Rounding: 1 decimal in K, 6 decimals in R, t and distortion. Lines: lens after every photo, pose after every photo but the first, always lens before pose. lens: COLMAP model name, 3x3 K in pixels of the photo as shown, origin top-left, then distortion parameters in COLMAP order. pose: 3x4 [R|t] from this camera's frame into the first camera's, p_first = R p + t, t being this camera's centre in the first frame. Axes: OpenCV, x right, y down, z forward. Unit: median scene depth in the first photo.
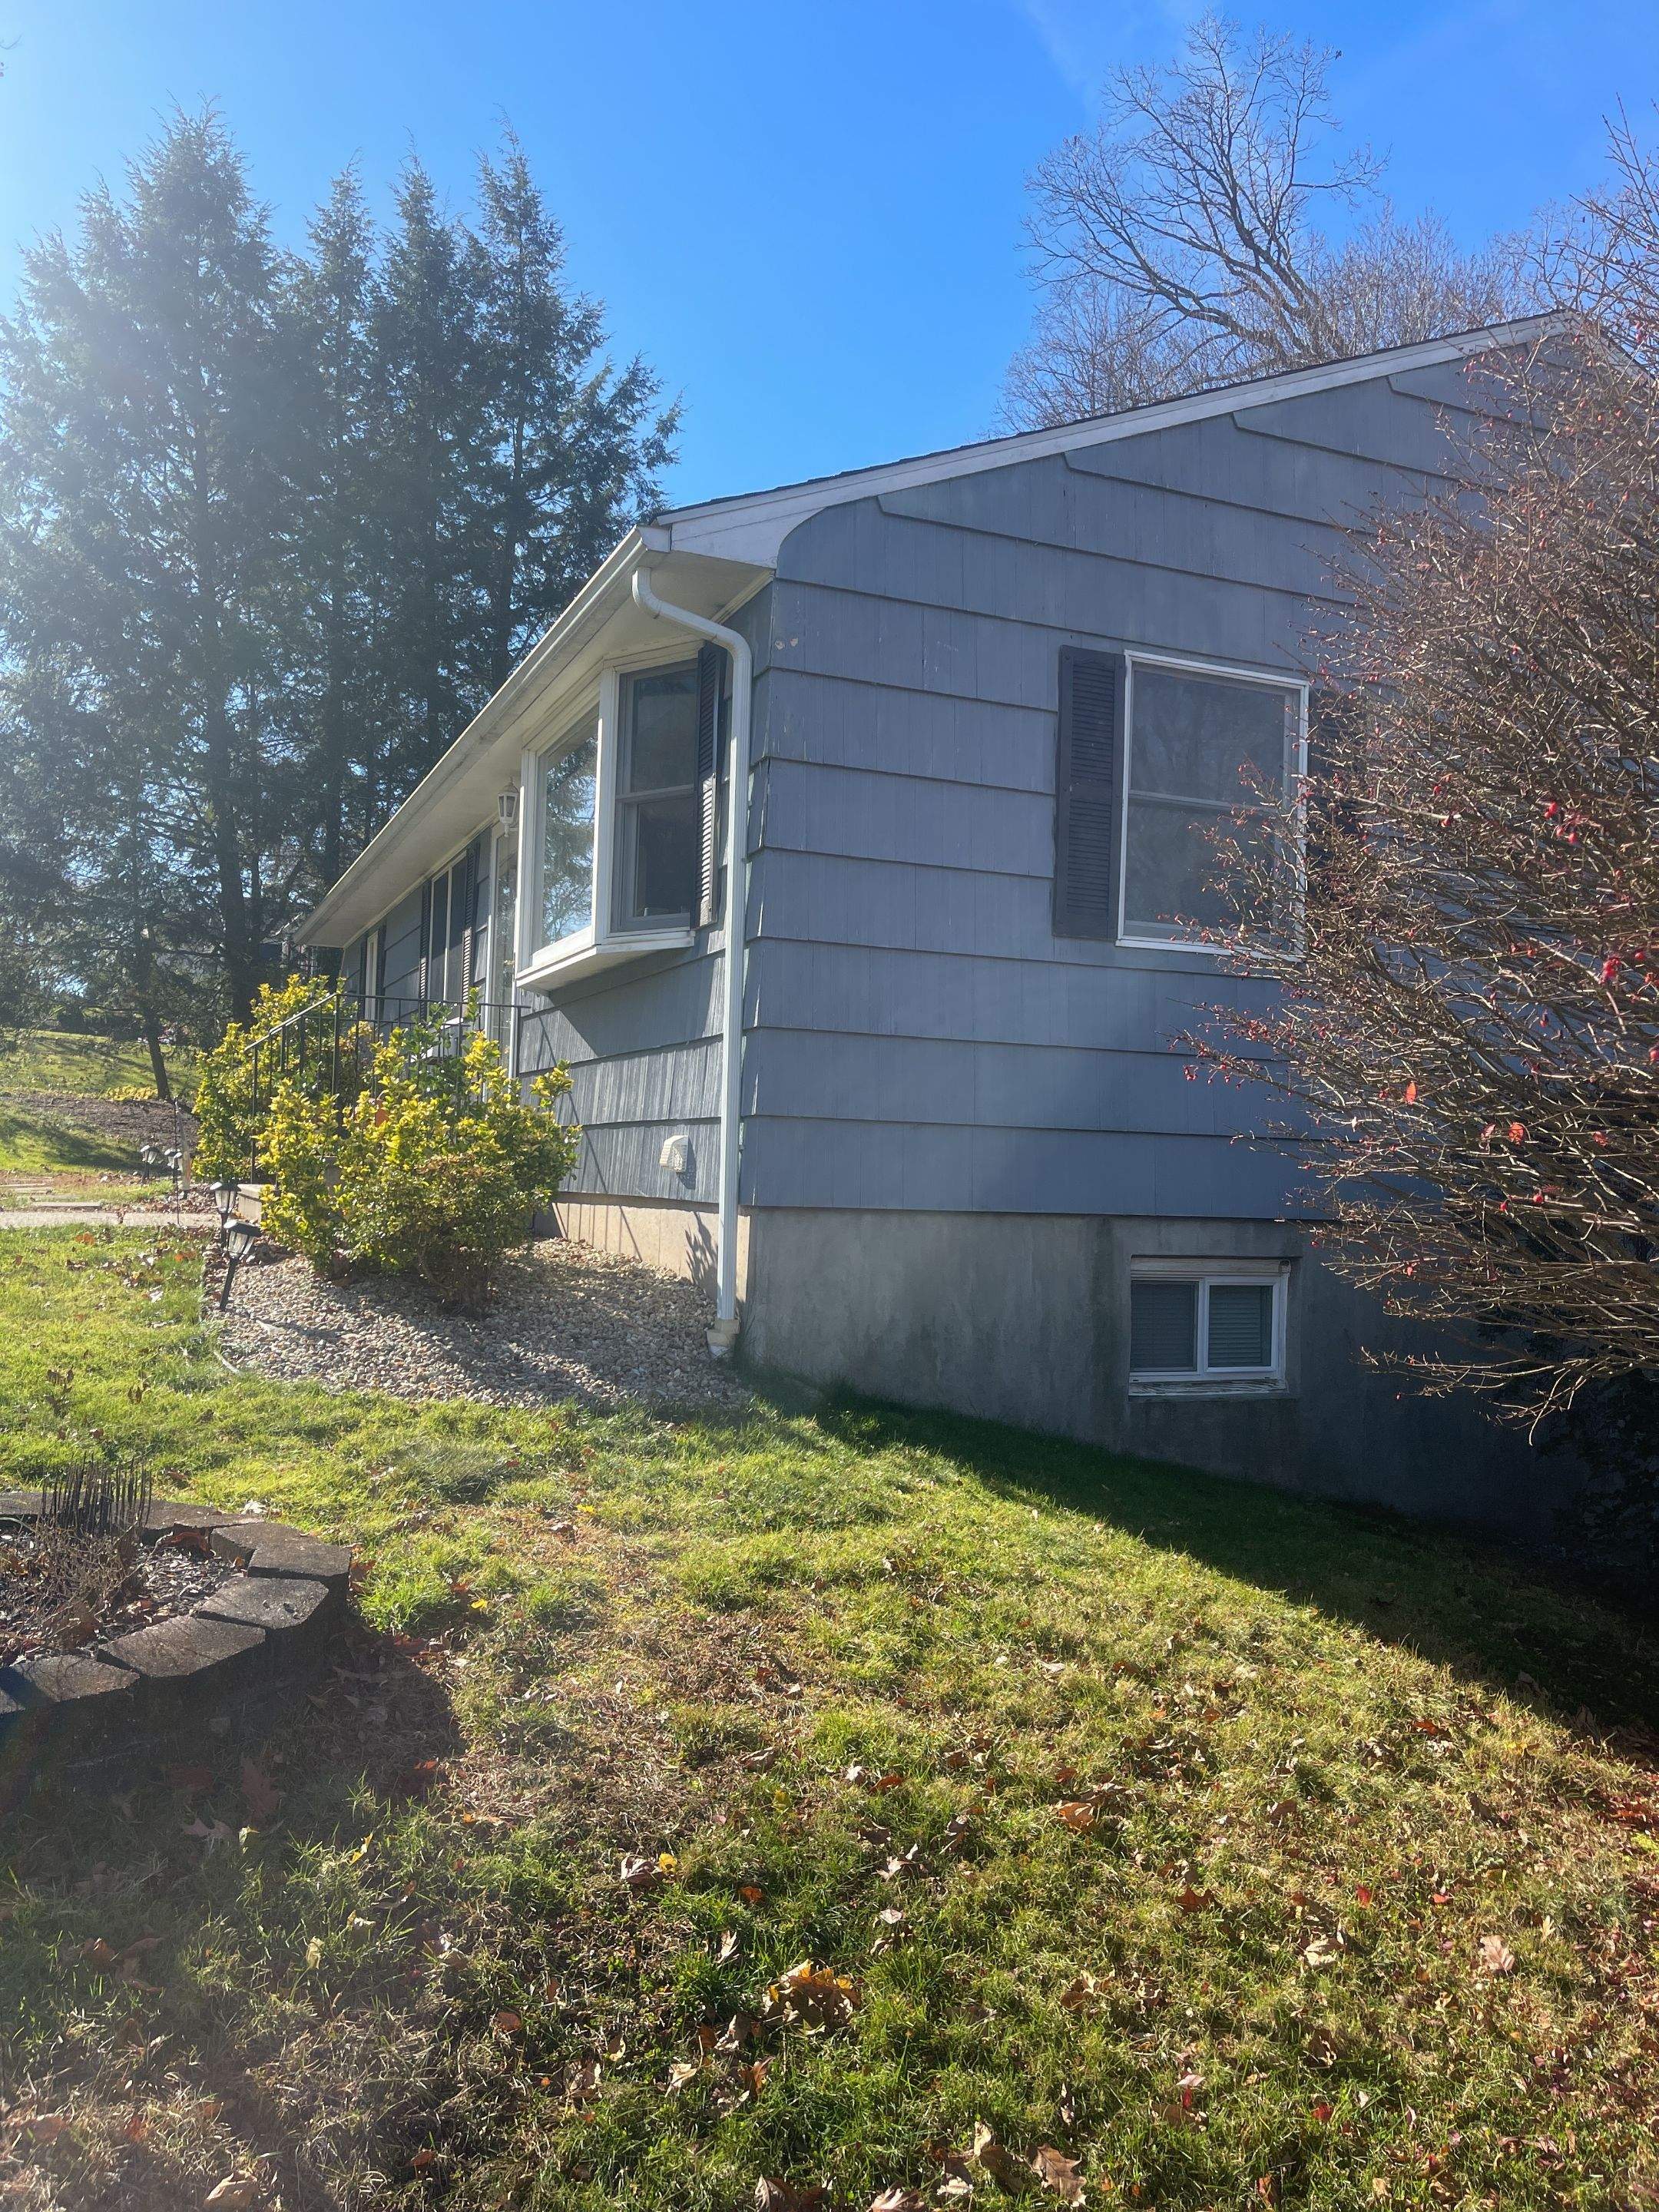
lens RADIAL K [[1650.5, 0, 824.8], [0, 1650.5, 1110.6], [0, 0, 1]] dist [0.020234, 0.002108]
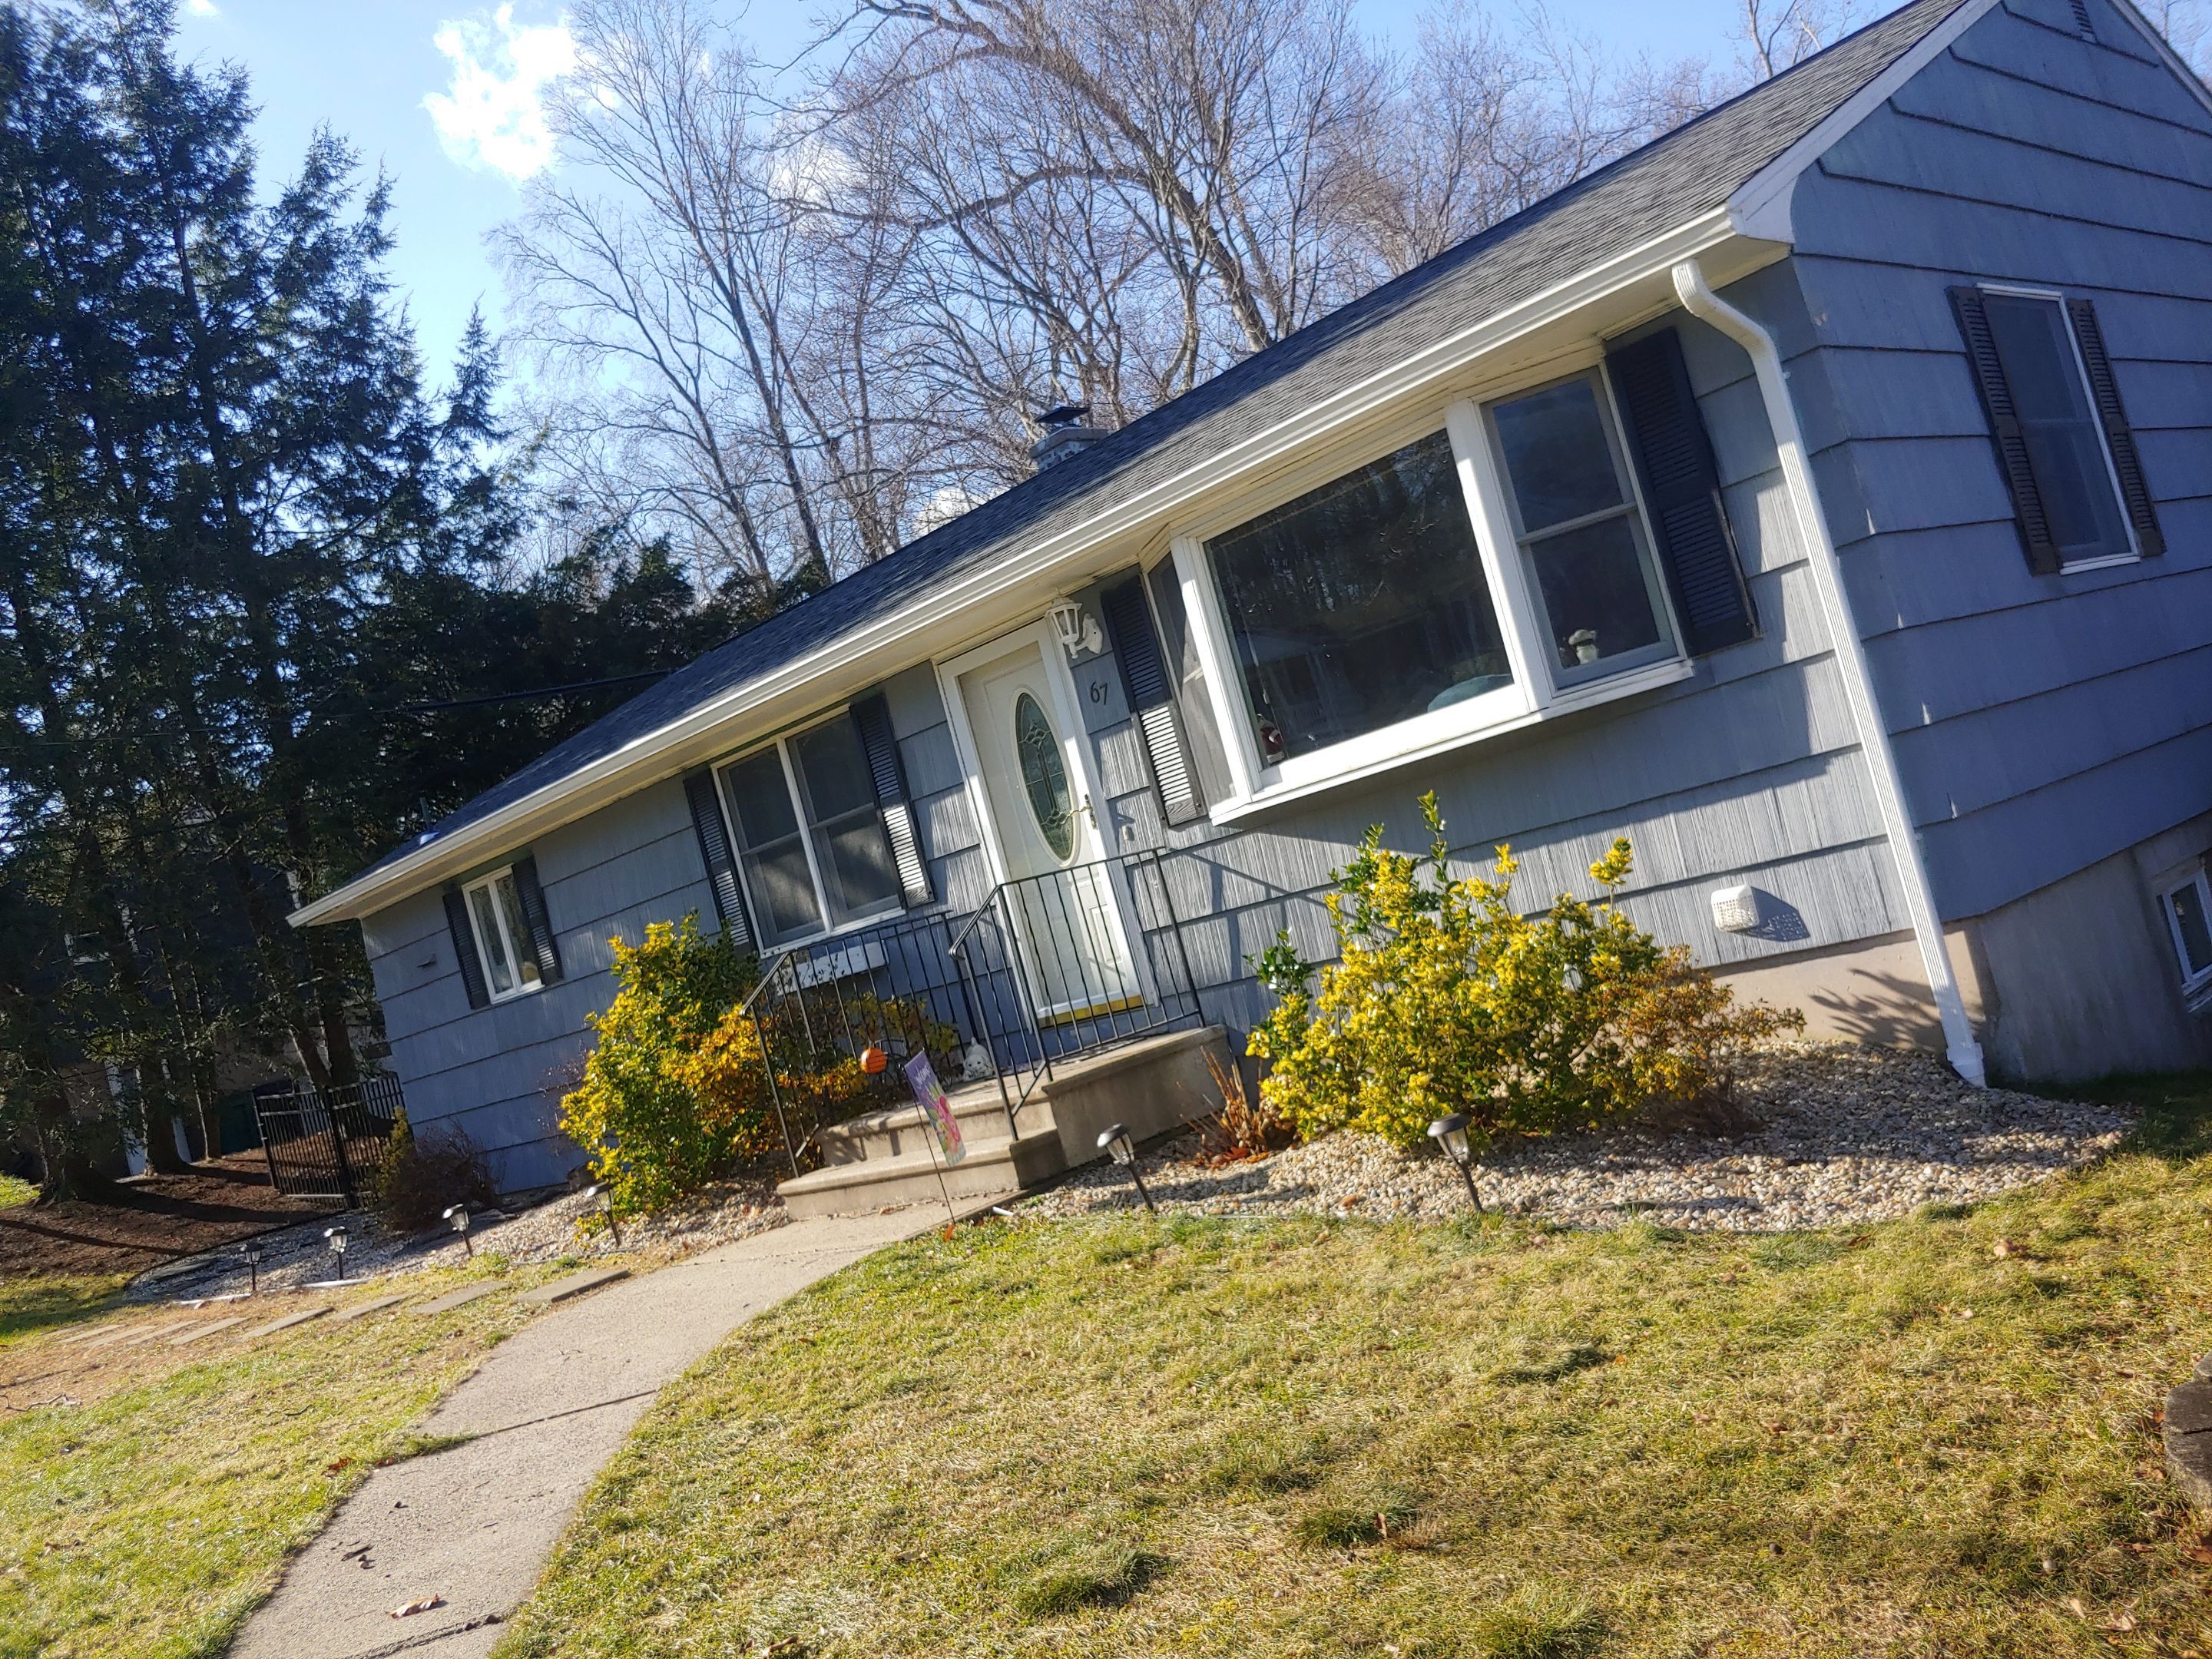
lens RADIAL K [[1979.1, 0, 1157.1], [0, 1979.1, 830.5], [0, 0, 1]] dist [-0.009134, -0.005917]
pose [[0.895820, -0.250194, 0.367301, -0.633041], [0.271051, 0.962550, -0.005414, -0.077745], [-0.352191, 0.104407, 0.930086, 0.104411]]
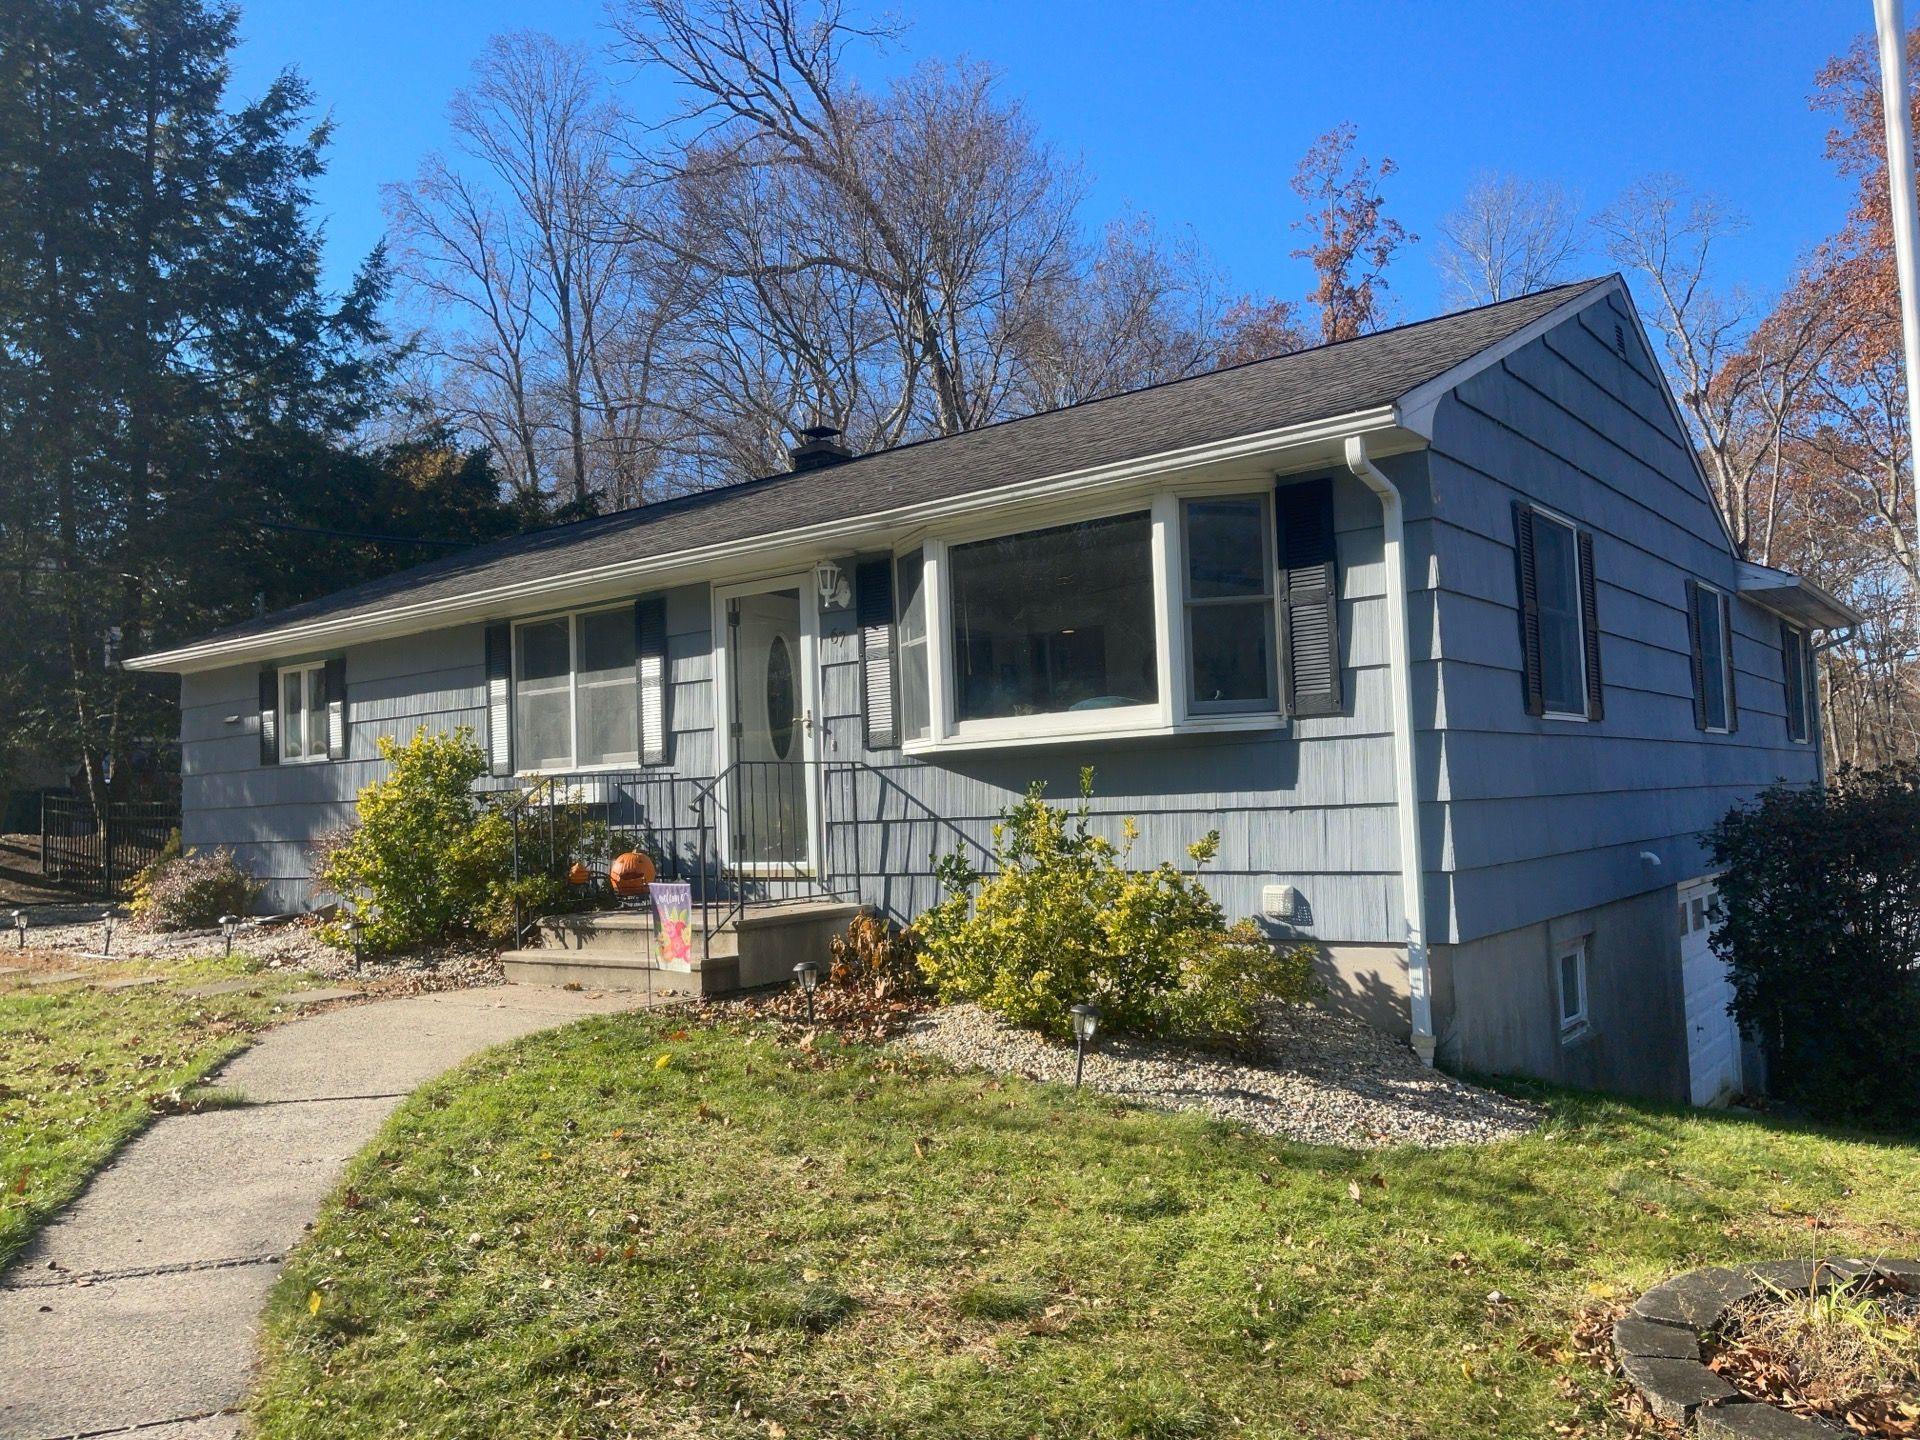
lens RADIAL K [[1451.4, 0, 968.3], [0, 1451.4, 713.1], [0, 0, 1]] dist [0.047028, -0.029203]
pose [[0.872055, -0.026441, 0.488693, -0.685802], [0.044964, 0.998645, -0.026204, -0.078455], [-0.487338, 0.044825, 0.872062, 0.150457]]
